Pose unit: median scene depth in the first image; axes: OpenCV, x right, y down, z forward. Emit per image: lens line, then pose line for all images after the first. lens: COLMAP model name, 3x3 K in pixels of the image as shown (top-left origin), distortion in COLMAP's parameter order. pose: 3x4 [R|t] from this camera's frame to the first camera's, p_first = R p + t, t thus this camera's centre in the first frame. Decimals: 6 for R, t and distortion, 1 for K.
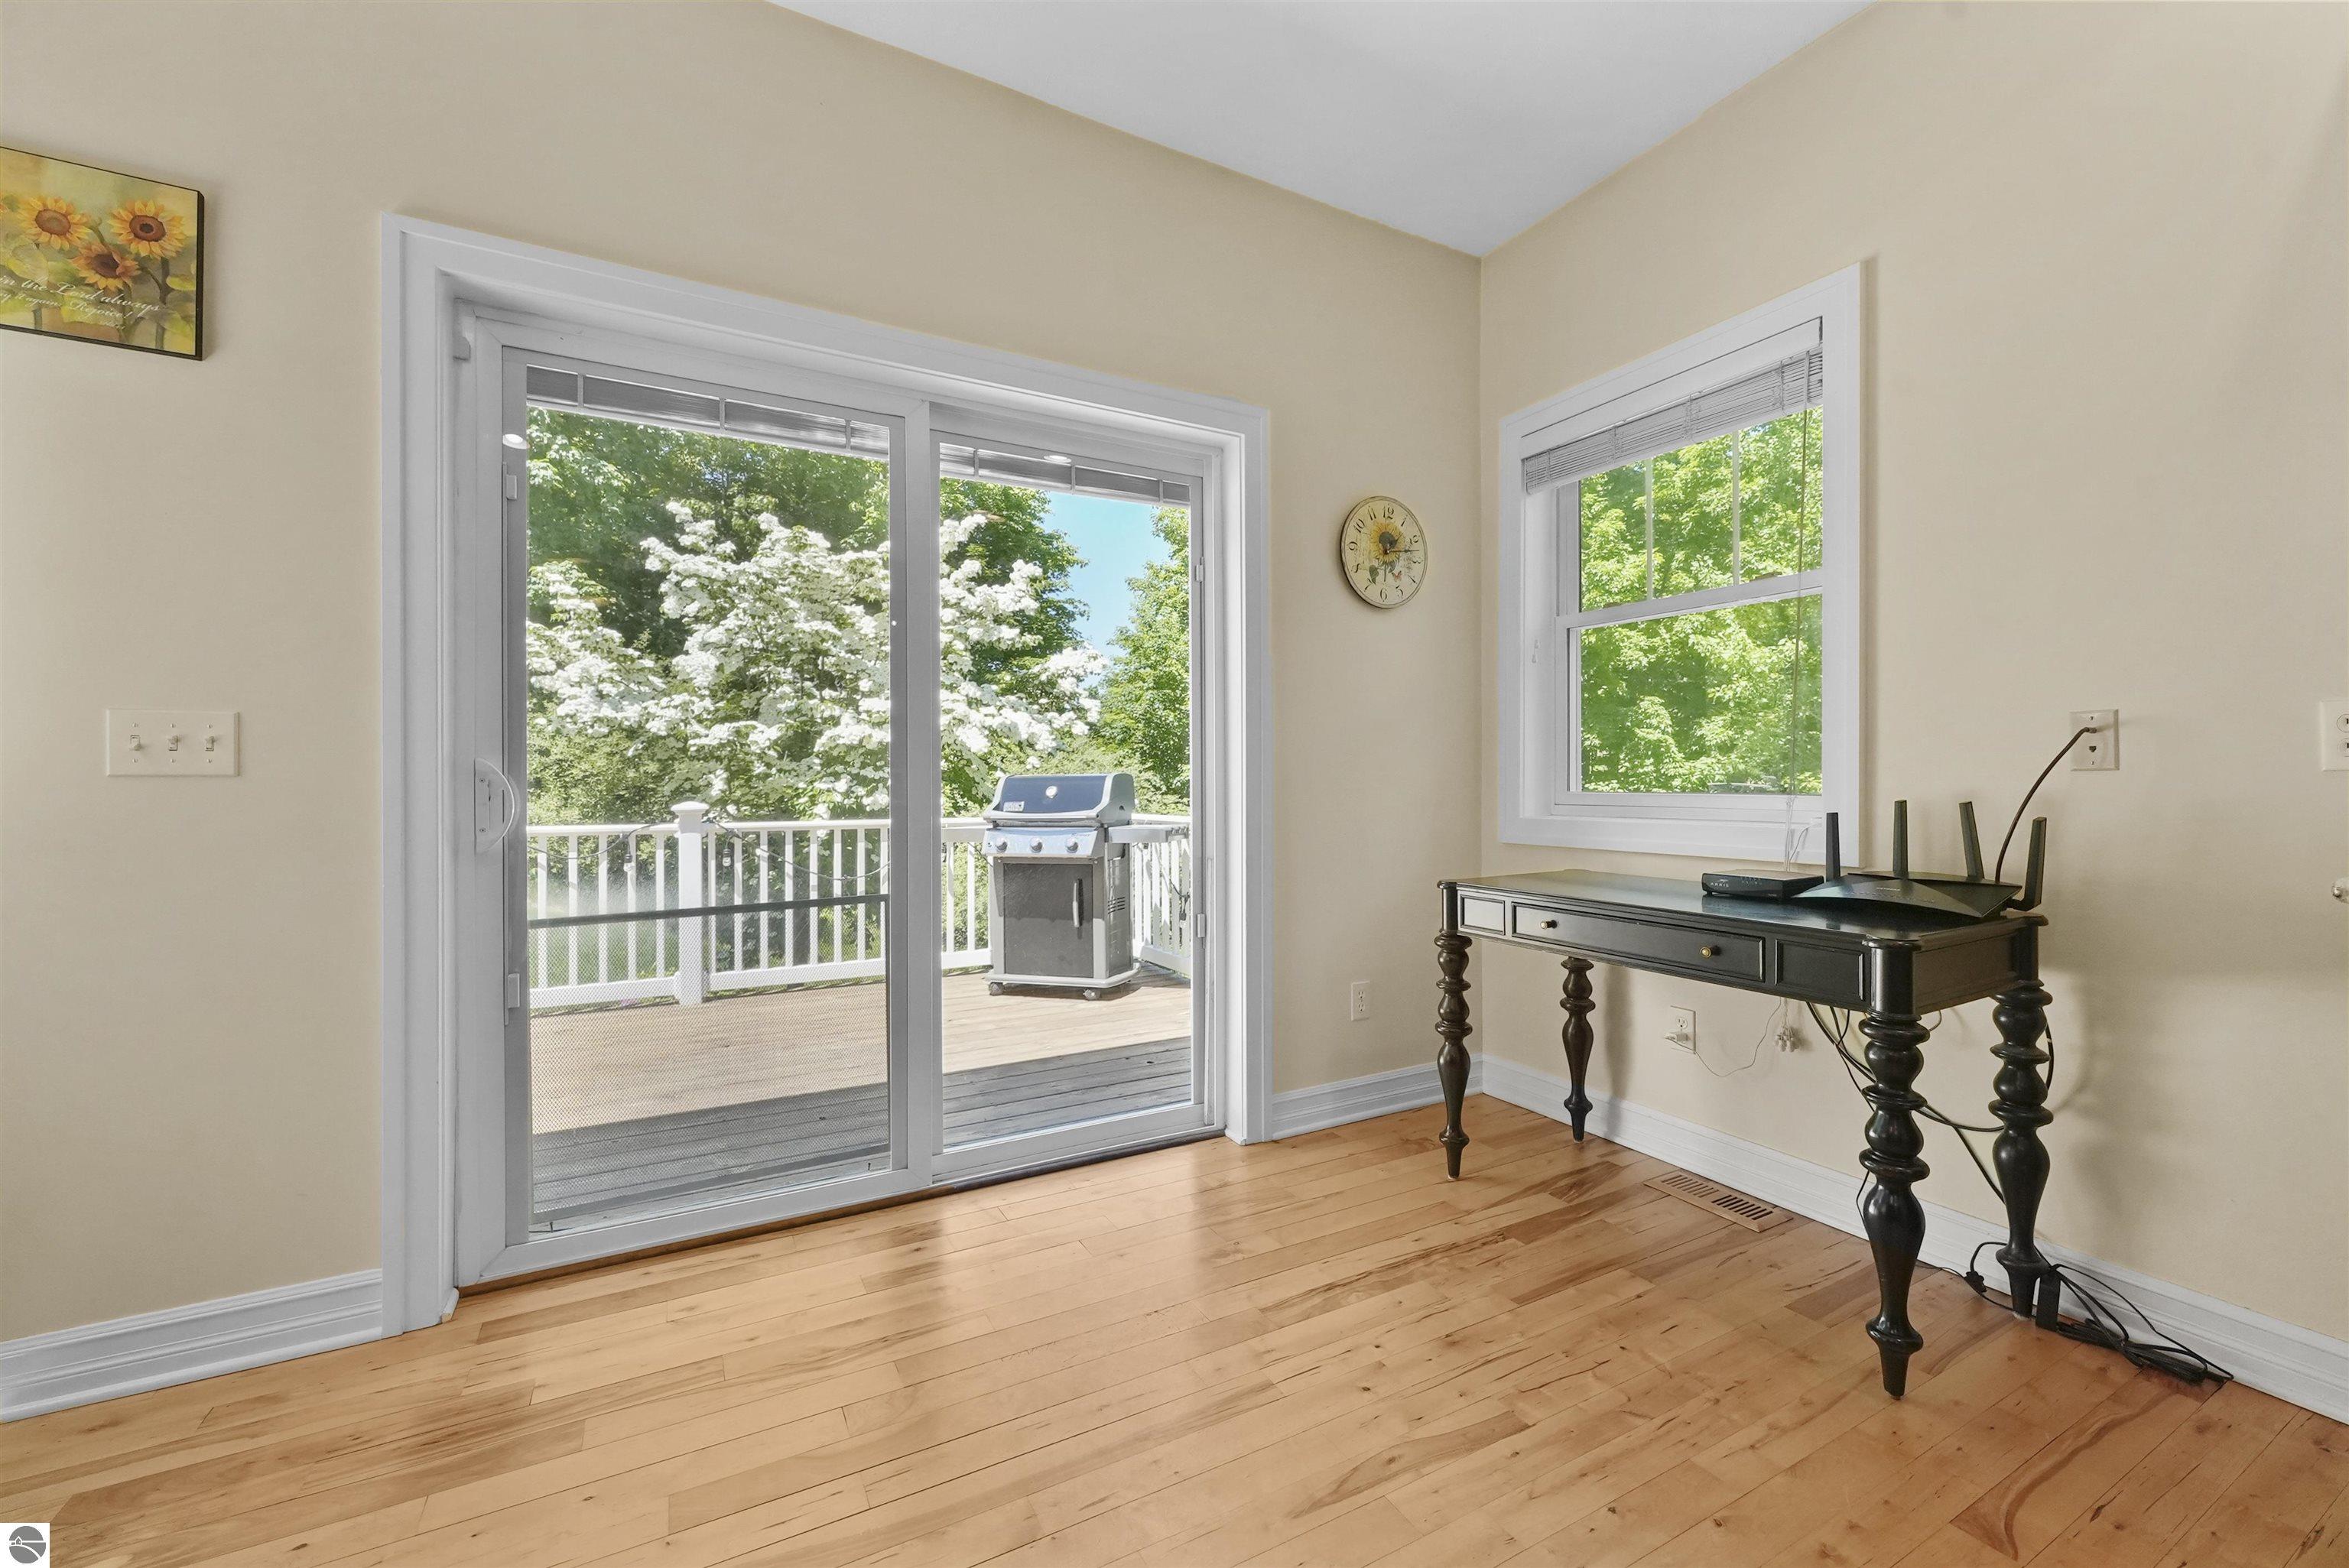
lens RADIAL K [[938.4, 0, 1192.8], [0, 938.4, 788.8], [0, 0, 1]] dist [-0.002944, 0.000460]
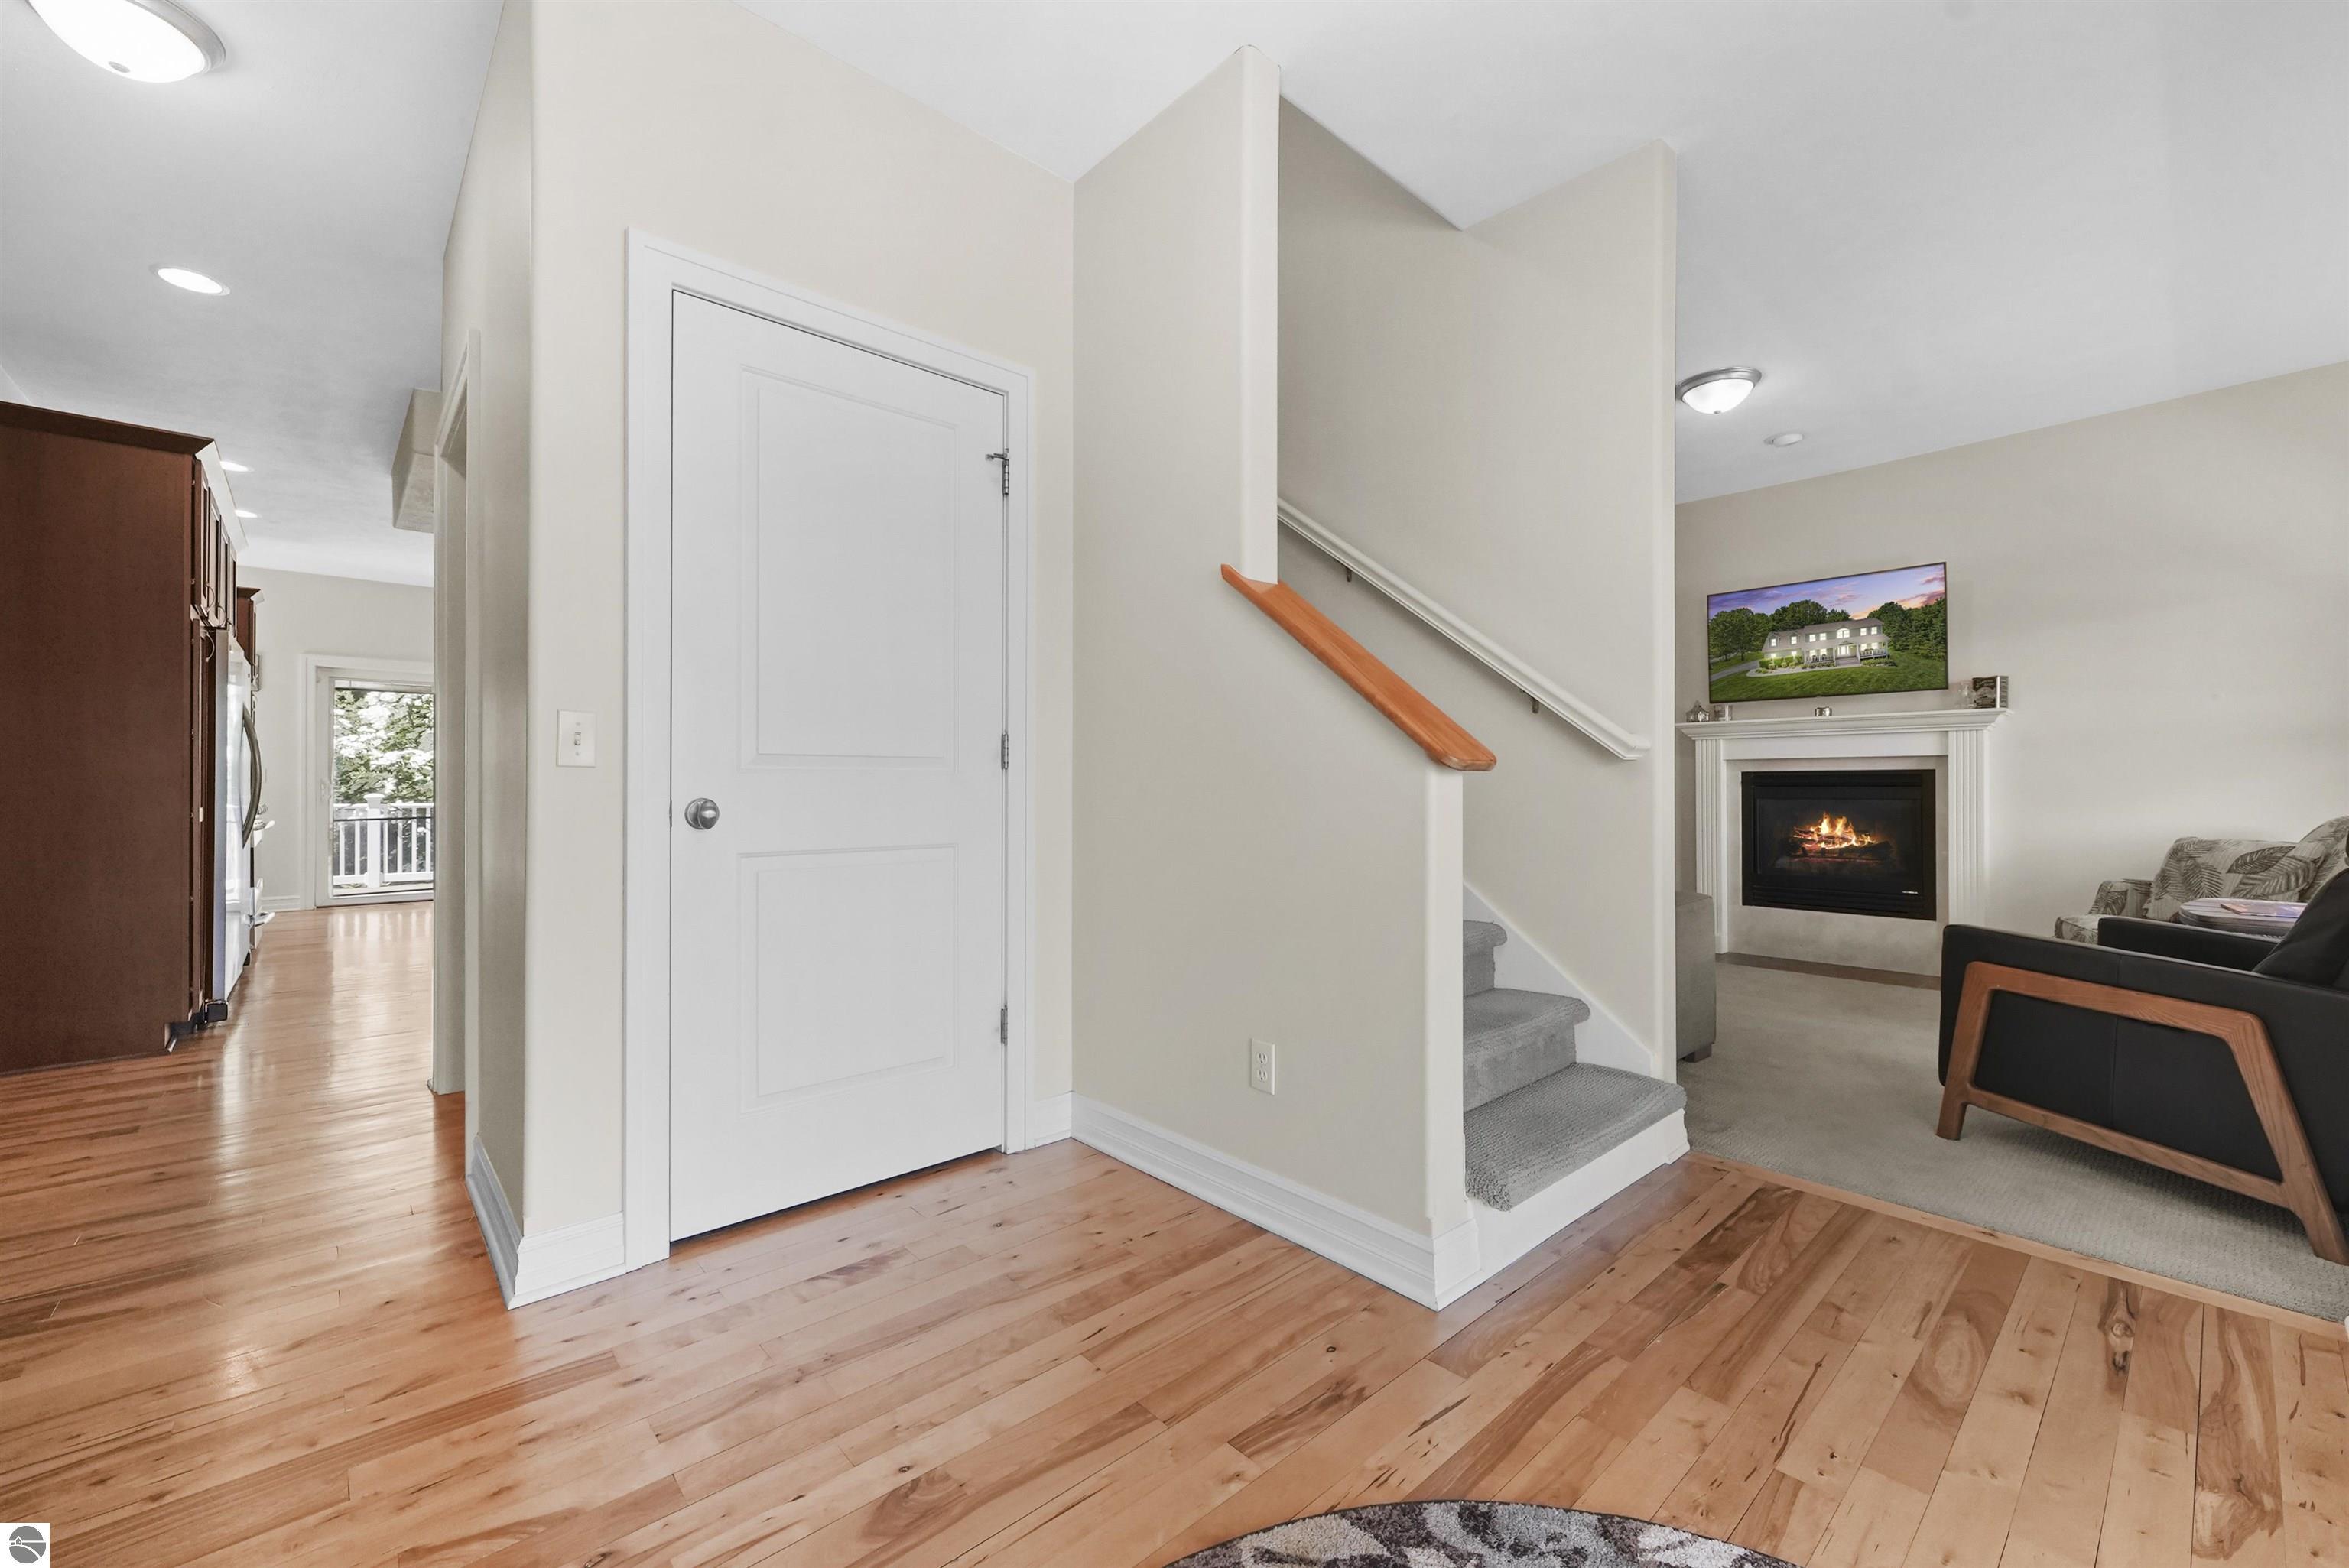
lens RADIAL K [[938.4, 0, 1185.4], [0, 938.4, 789.4], [0, 0, 1]] dist [-0.002944, 0.000460]
pose [[0.972646, 0.001405, 0.232290, 0.755319], [0.000637, 0.999962, -0.008712, 0.024251], [-0.232293, 0.008622, 0.972608, -1.483870]]
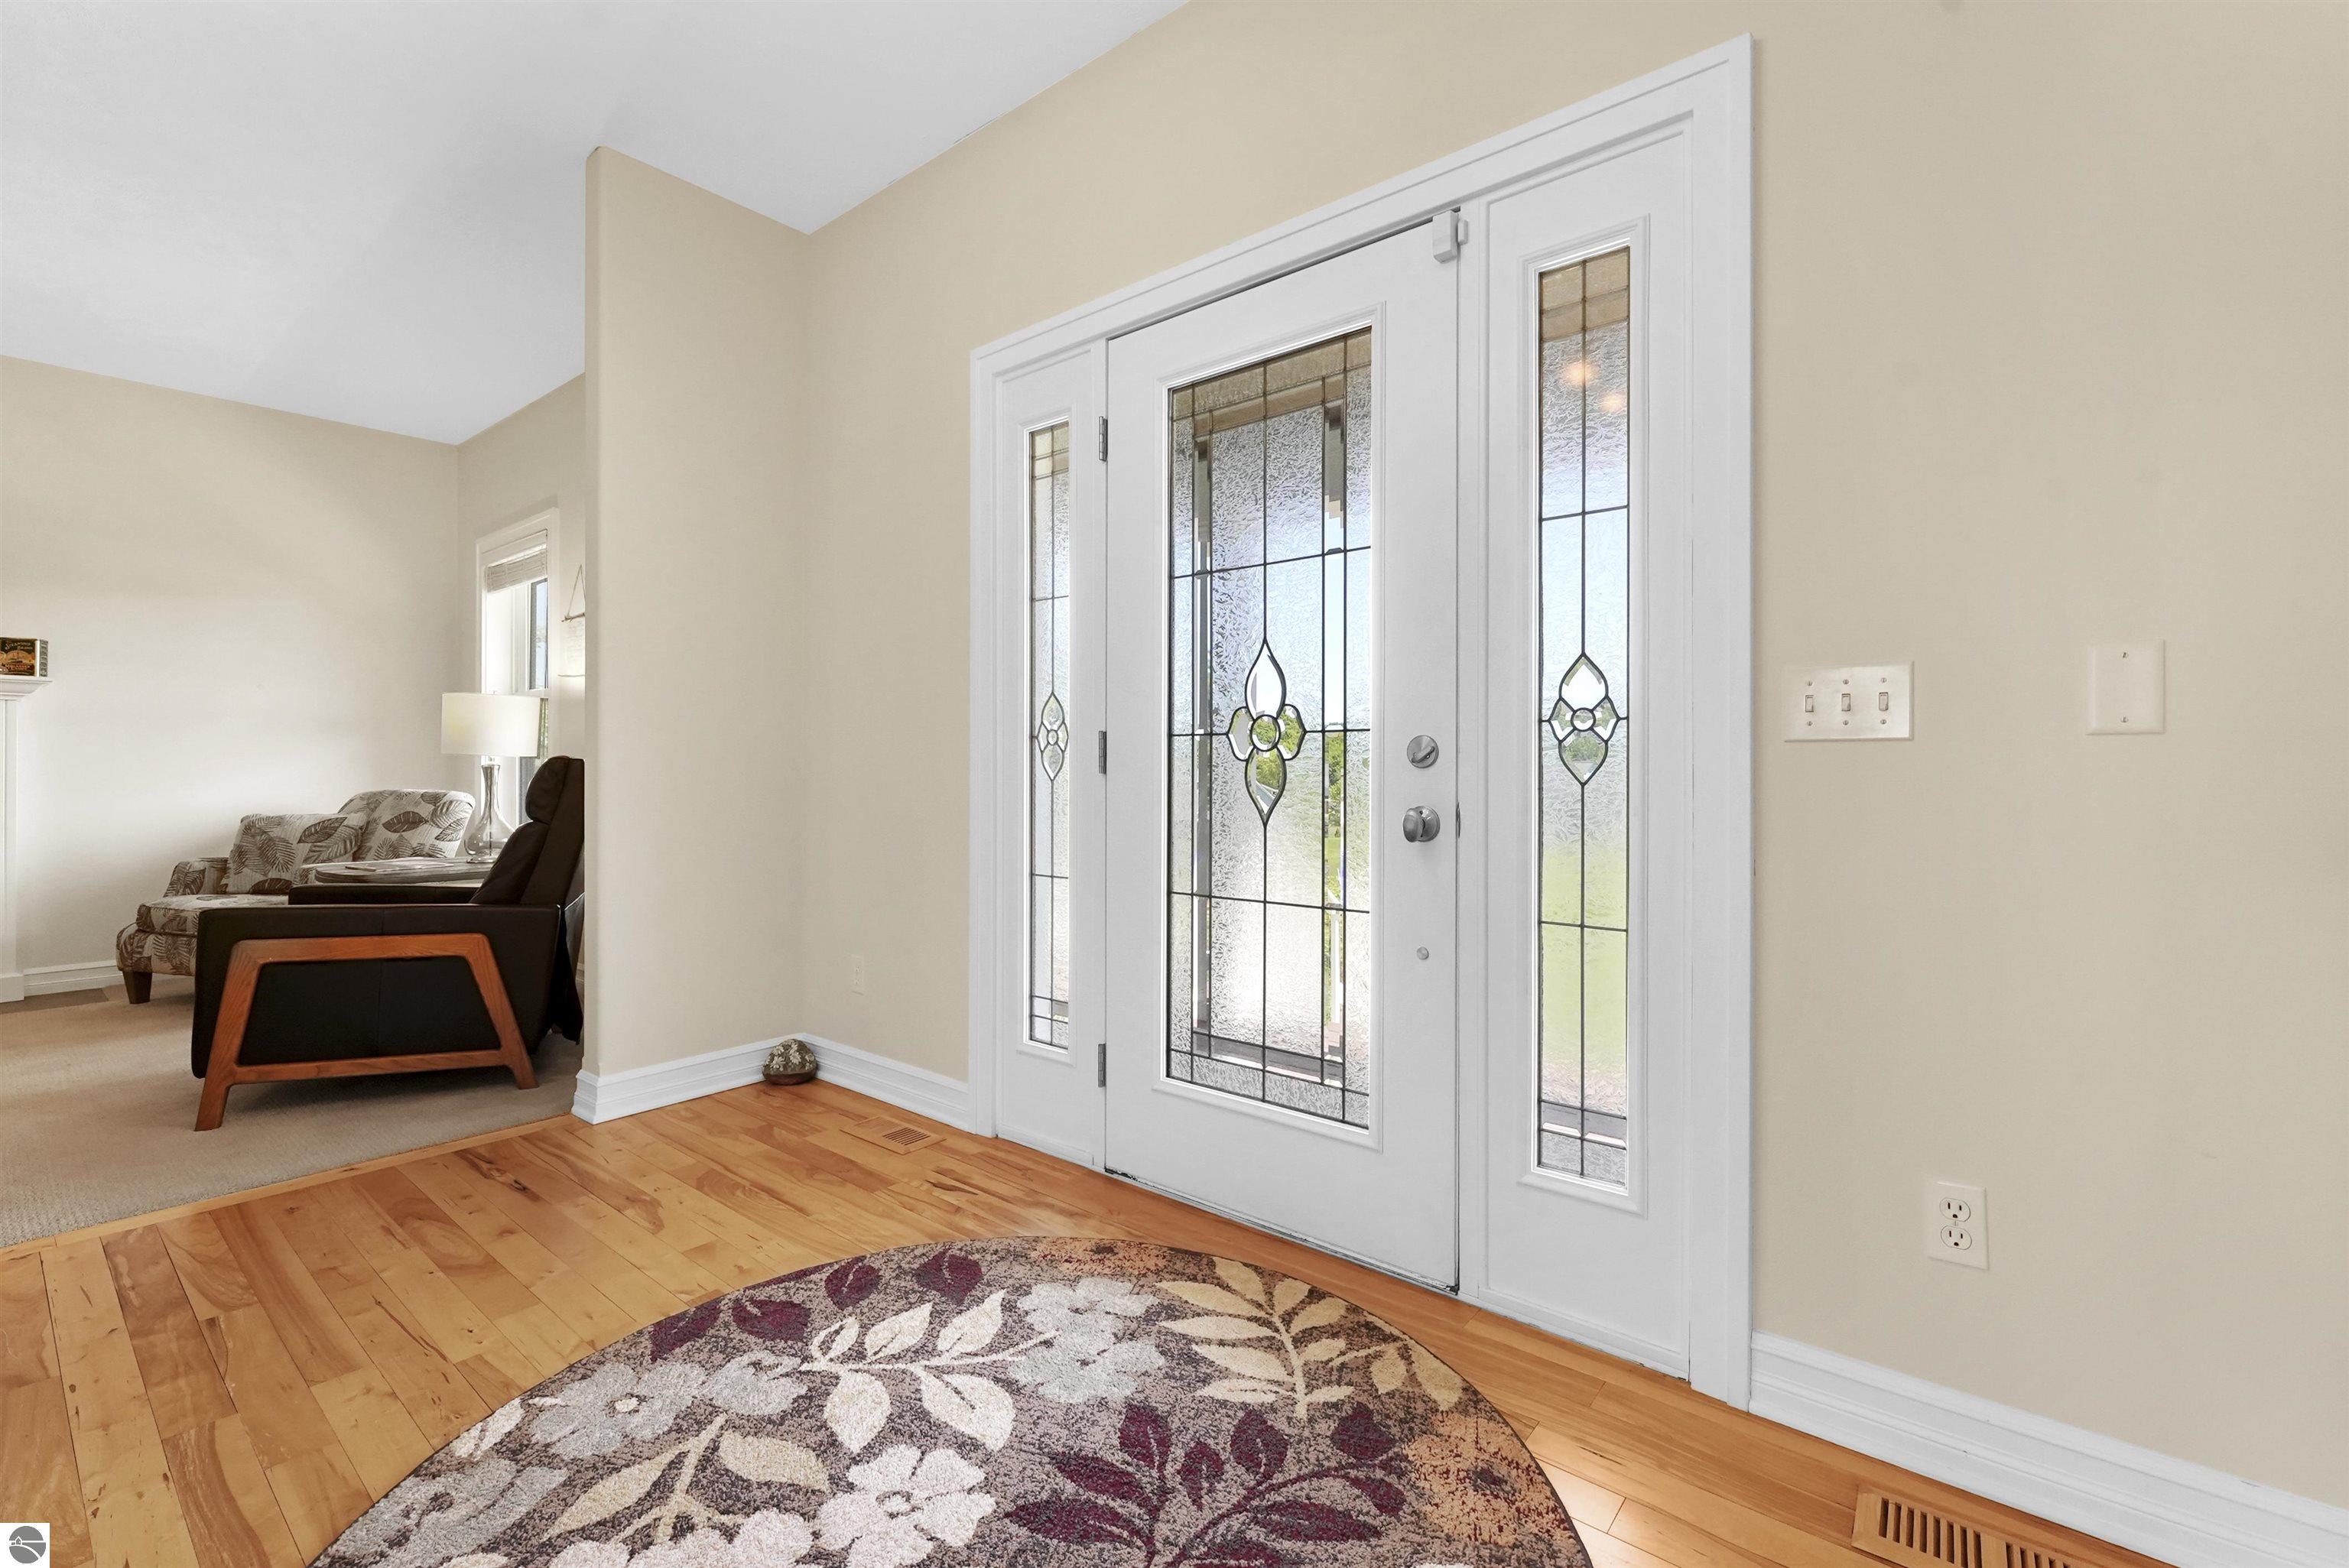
lens RADIAL K [[991.9, 0, 1191.2], [0, 991.9, 770.6], [0, 0, 1]] dist [0.002139, 0.000067]
pose [[-0.377245, 0.003181, 0.926108, 0.589202], [0.009056, 0.999959, 0.000254, 0.025527], [-0.926069, 0.008483, -0.377259, -1.361311]]
